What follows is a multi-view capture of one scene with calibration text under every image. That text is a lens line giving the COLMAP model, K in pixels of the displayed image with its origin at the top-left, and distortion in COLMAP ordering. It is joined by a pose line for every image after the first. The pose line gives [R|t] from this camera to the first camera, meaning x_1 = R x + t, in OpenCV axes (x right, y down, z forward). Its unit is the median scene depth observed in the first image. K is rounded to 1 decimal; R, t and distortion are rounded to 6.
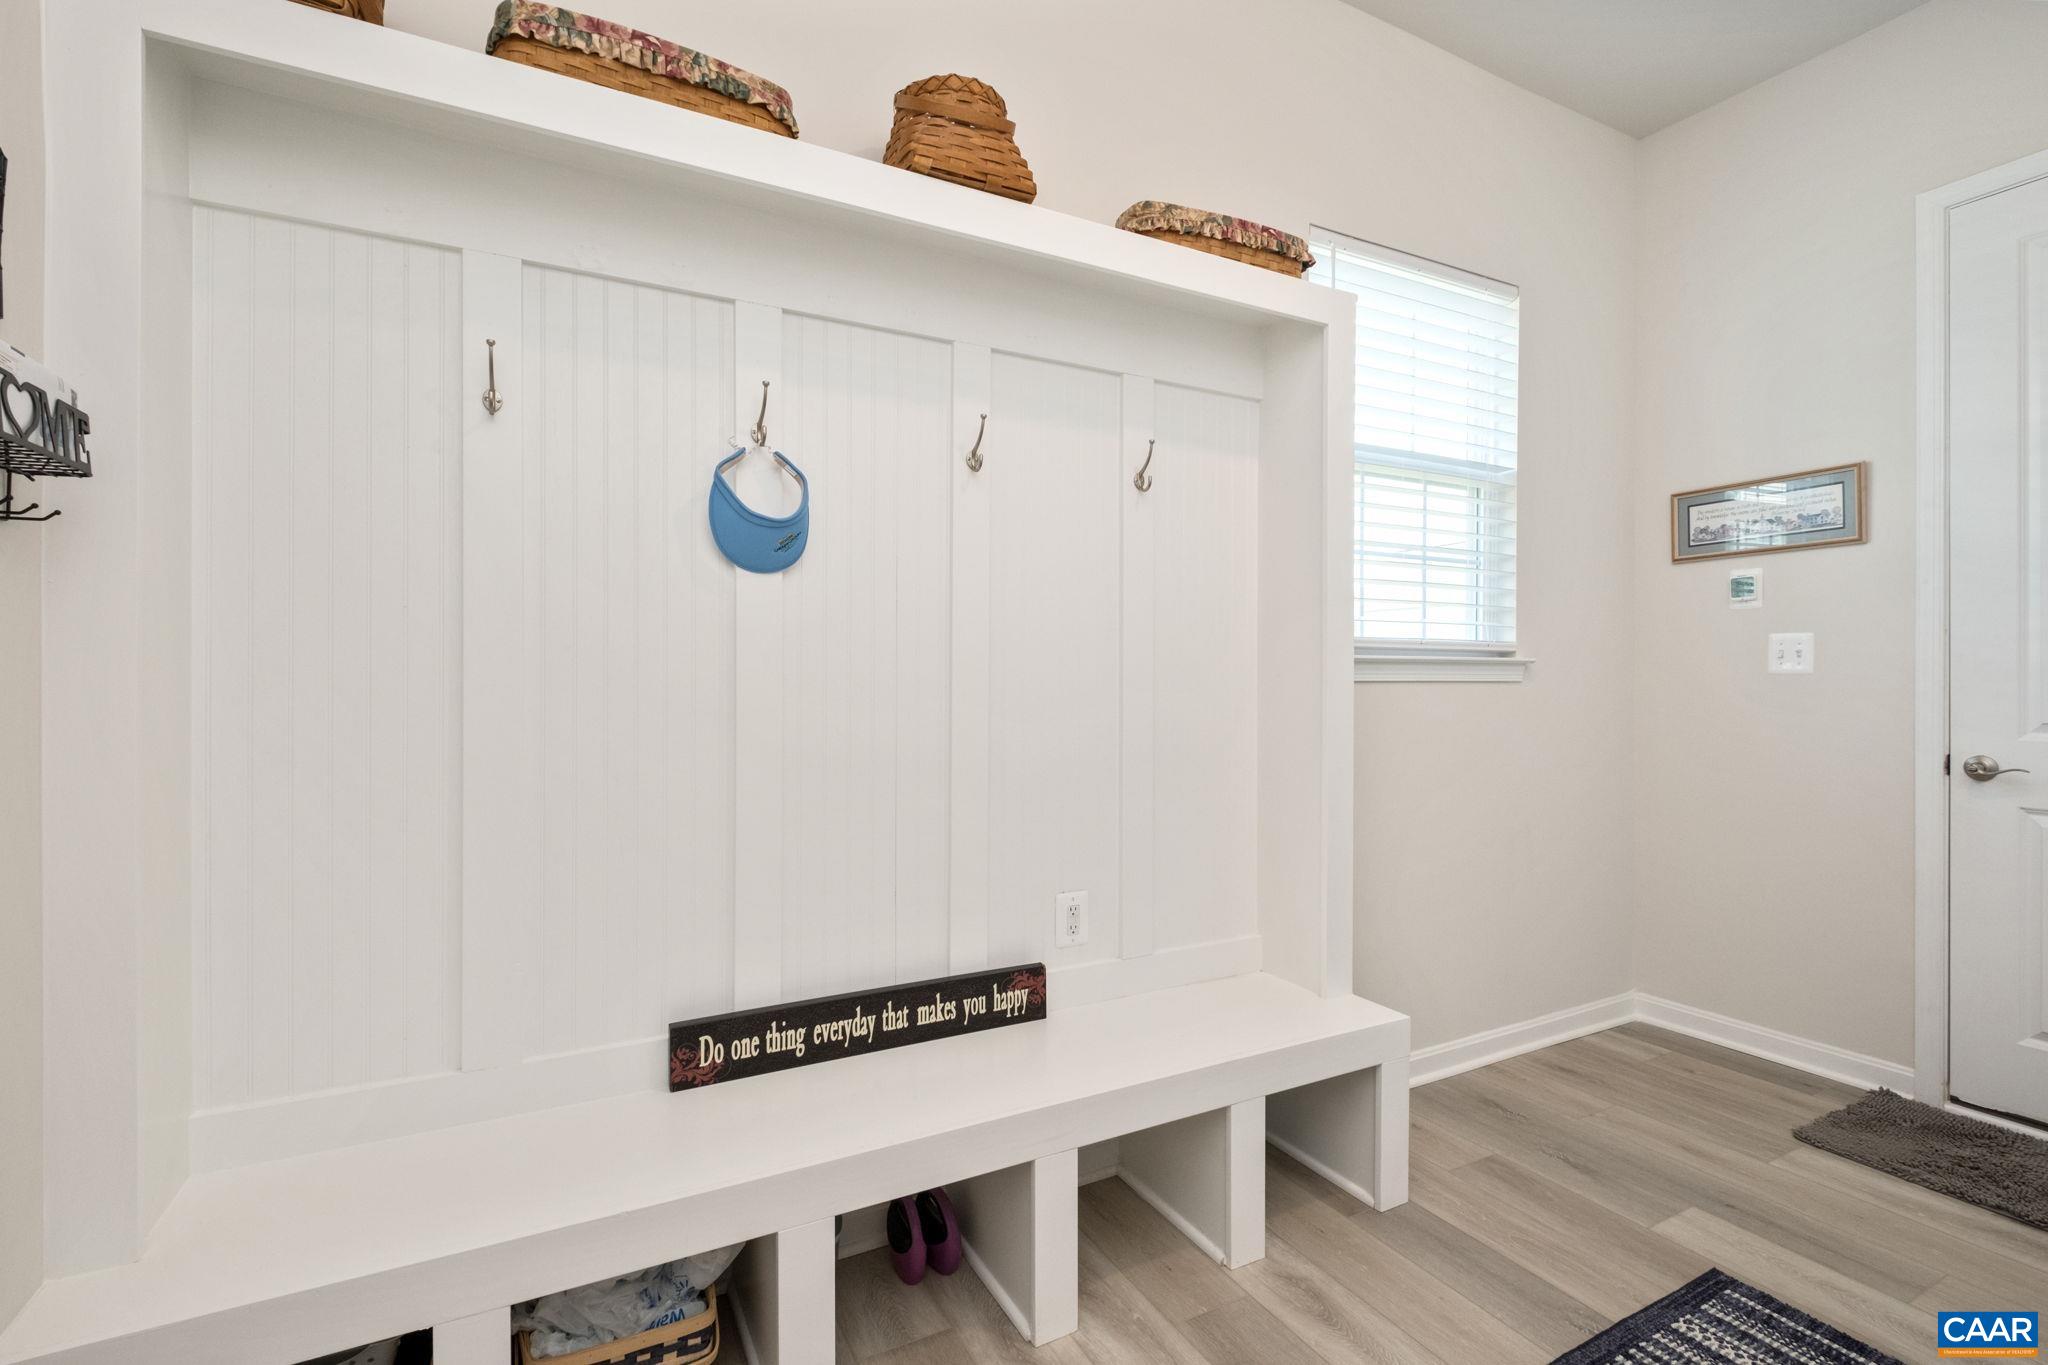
lens RADIAL K [[913.1, 0, 1027.2], [0, 913.1, 689.0], [0, 0, 1]] dist [0.001942, 0.000266]
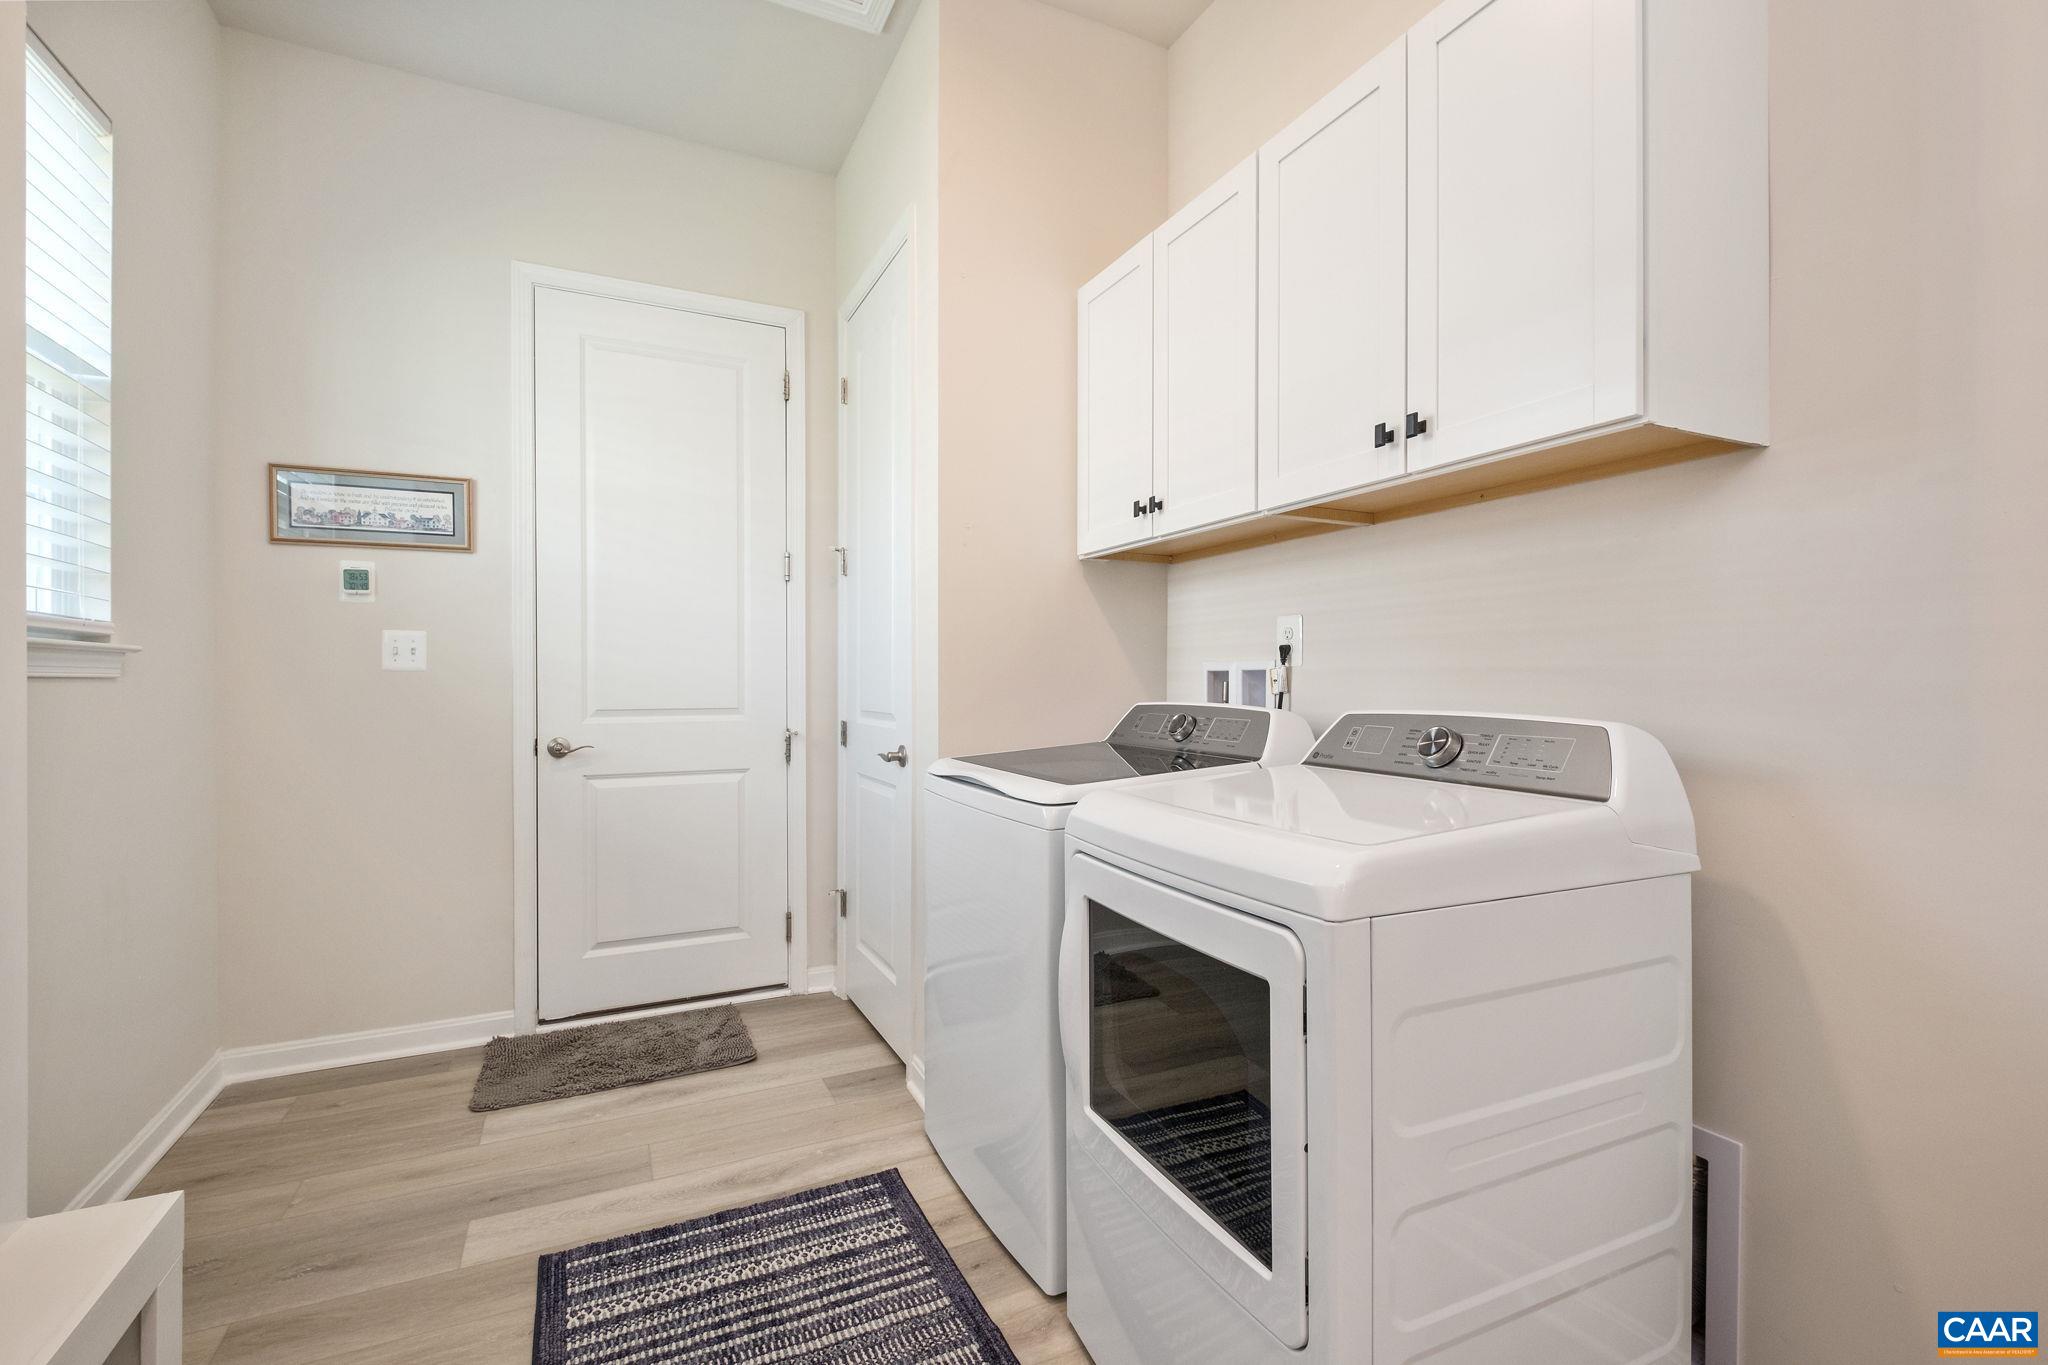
lens RADIAL K [[913.1, 0, 1027.2], [0, 913.1, 689.0], [0, 0, 1]] dist [0.001942, 0.000266]
pose [[0.038521, -0.009239, 0.999215, -0.173559], [0.004337, 0.999949, 0.009078, -0.002599], [-0.999248, 0.003983, 0.038560, 0.307413]]
